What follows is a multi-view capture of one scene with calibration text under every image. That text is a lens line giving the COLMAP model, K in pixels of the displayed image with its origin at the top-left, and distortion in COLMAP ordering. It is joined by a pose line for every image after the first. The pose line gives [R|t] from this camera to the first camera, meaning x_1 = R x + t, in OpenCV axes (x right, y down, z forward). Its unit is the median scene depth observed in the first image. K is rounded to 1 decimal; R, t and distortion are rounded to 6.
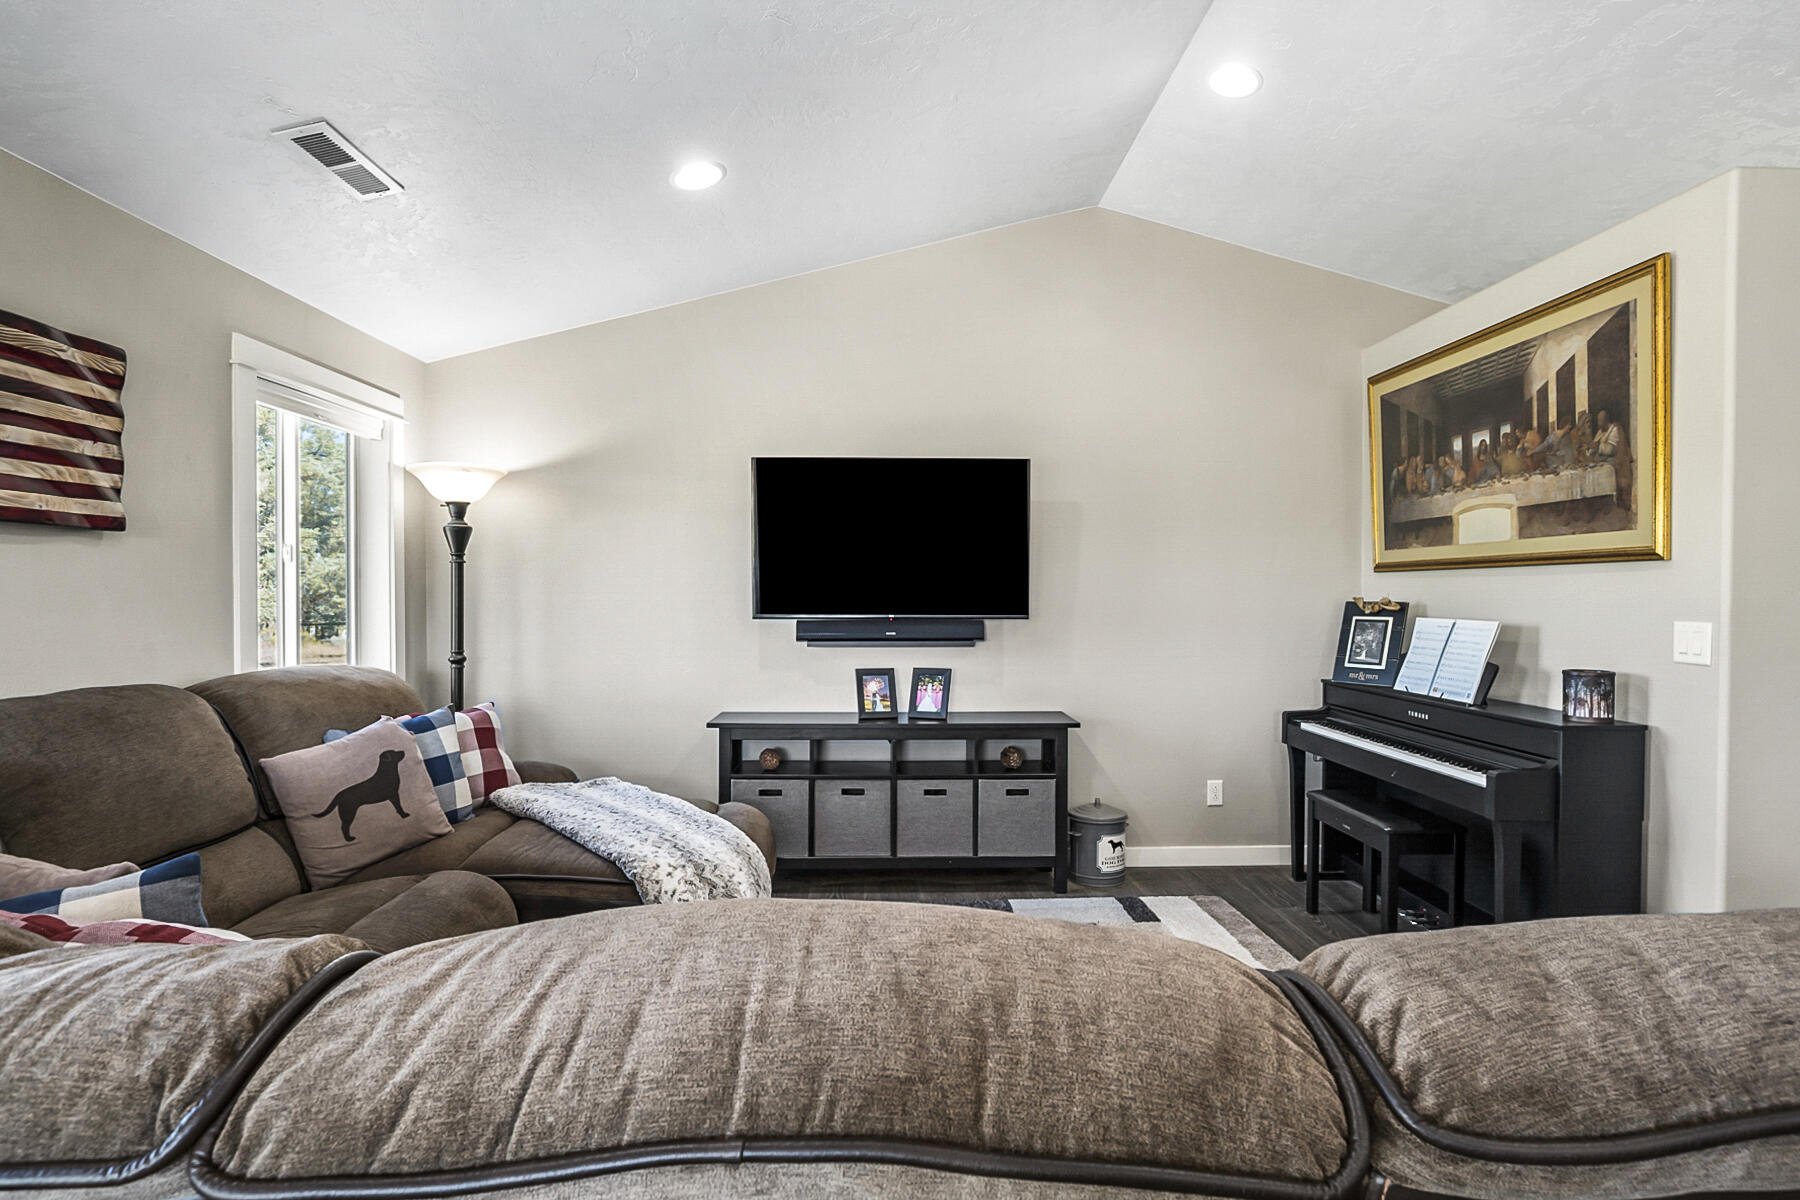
lens RADIAL K [[929.9, 0, 897.1], [0, 929.9, 607.9], [0, 0, 1]] dist [-0.004738, -0.000506]
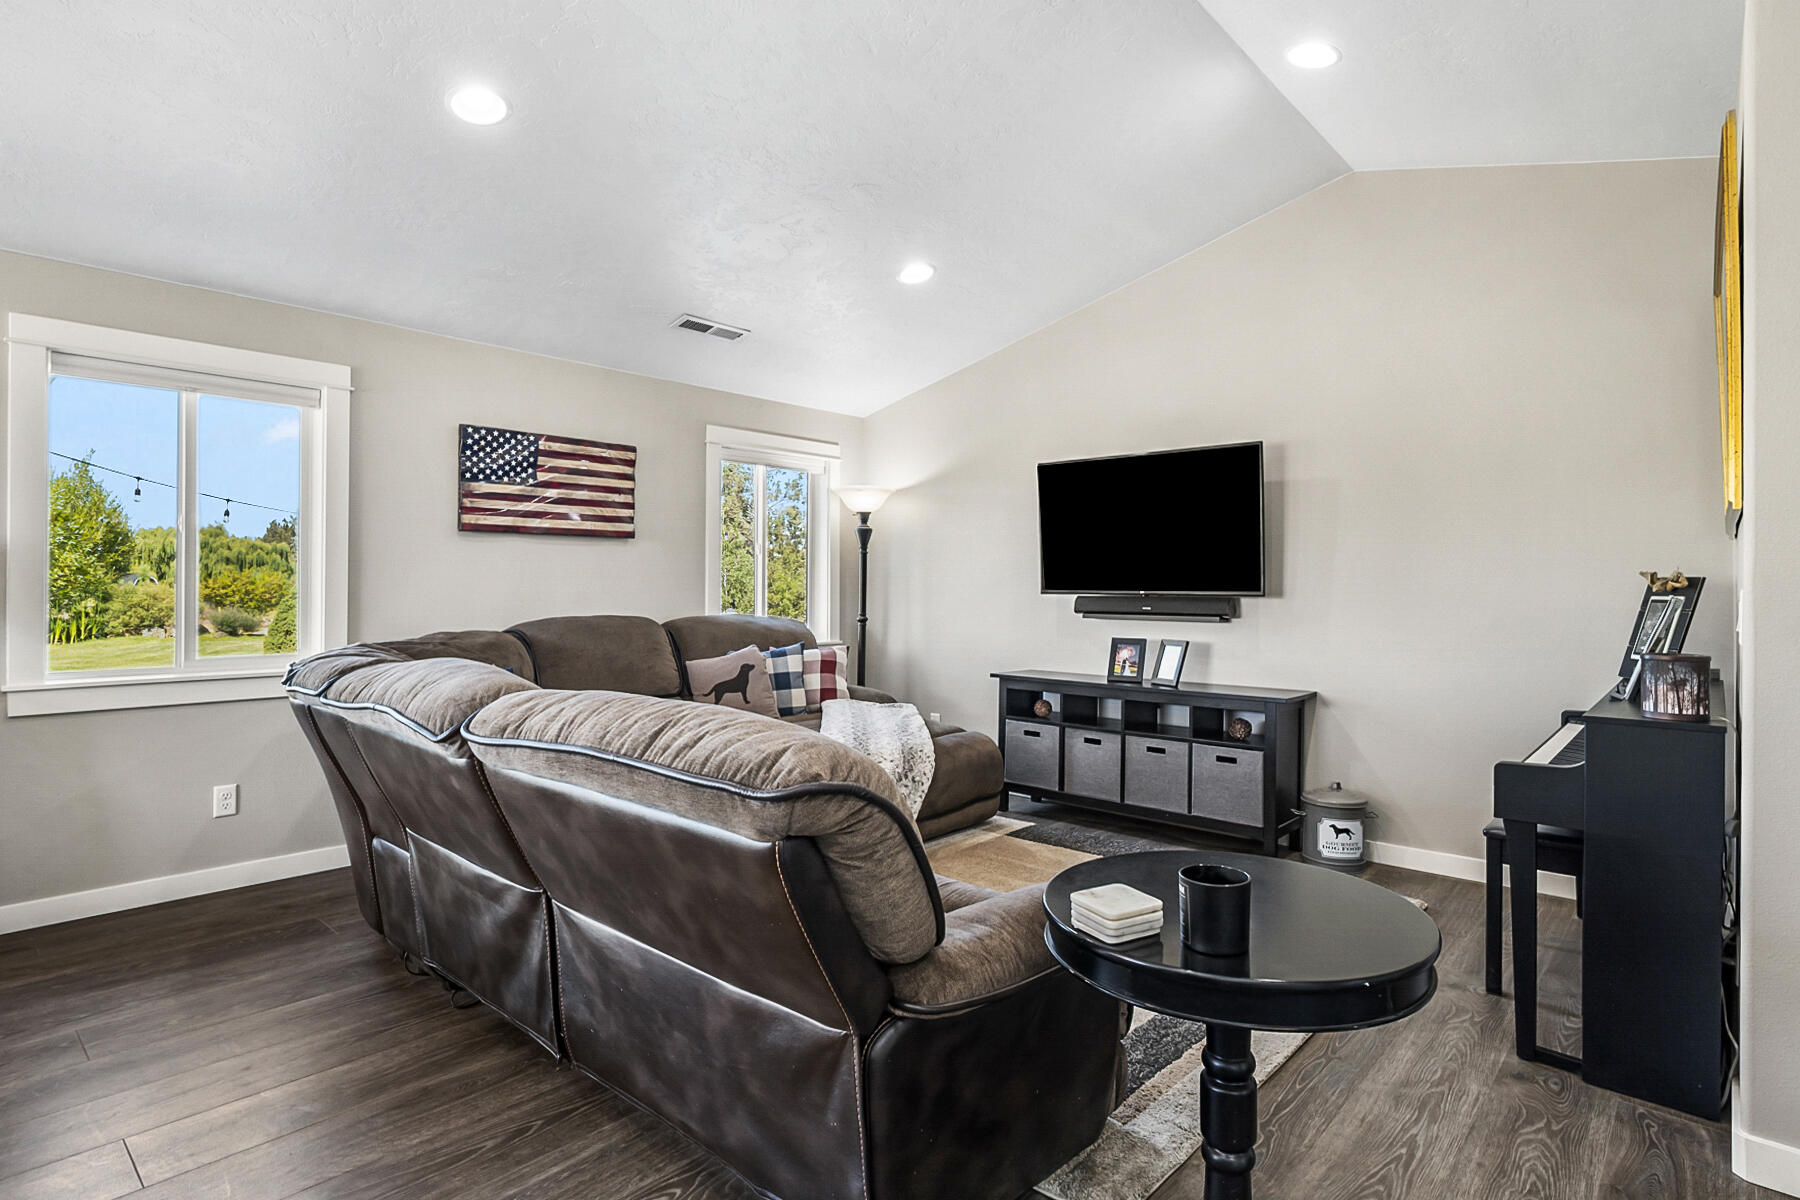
lens RADIAL K [[929.9, 0, 900.3], [0, 929.9, 581.5], [0, 0, 1]] dist [-0.004738, -0.000506]
pose [[0.722313, -0.001174, -0.691565, 0.587014], [-0.016511, 0.999684, -0.018942, 0.022596], [0.691369, 0.025100, 0.722066, -0.018902]]
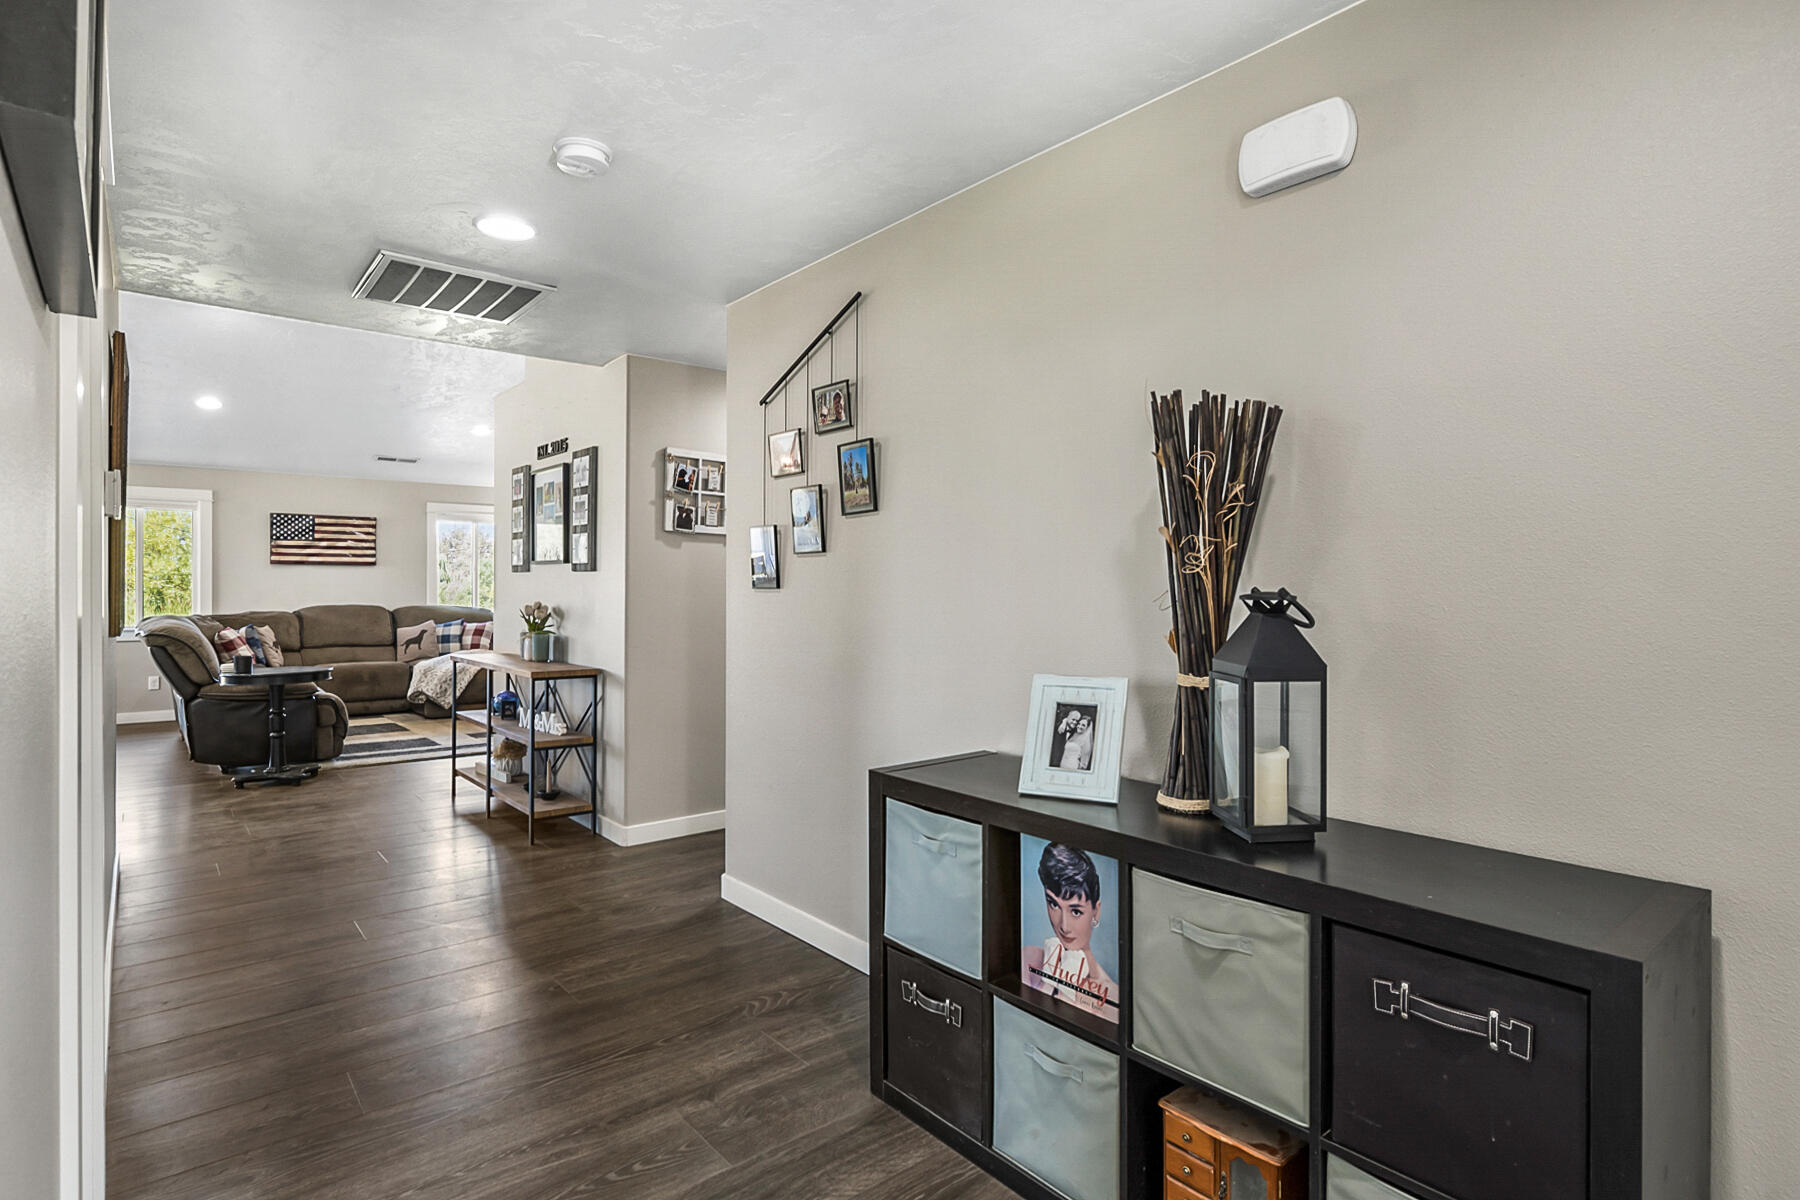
lens RADIAL K [[929.9, 0, 905.4], [0, 929.9, 592.4], [0, 0, 1]] dist [-0.004738, -0.000506]
pose [[0.613425, -0.003963, -0.789743, 2.196912], [-0.011190, 0.999843, -0.013710, 0.034864], [0.789674, 0.017247, 0.613284, 0.239707]]
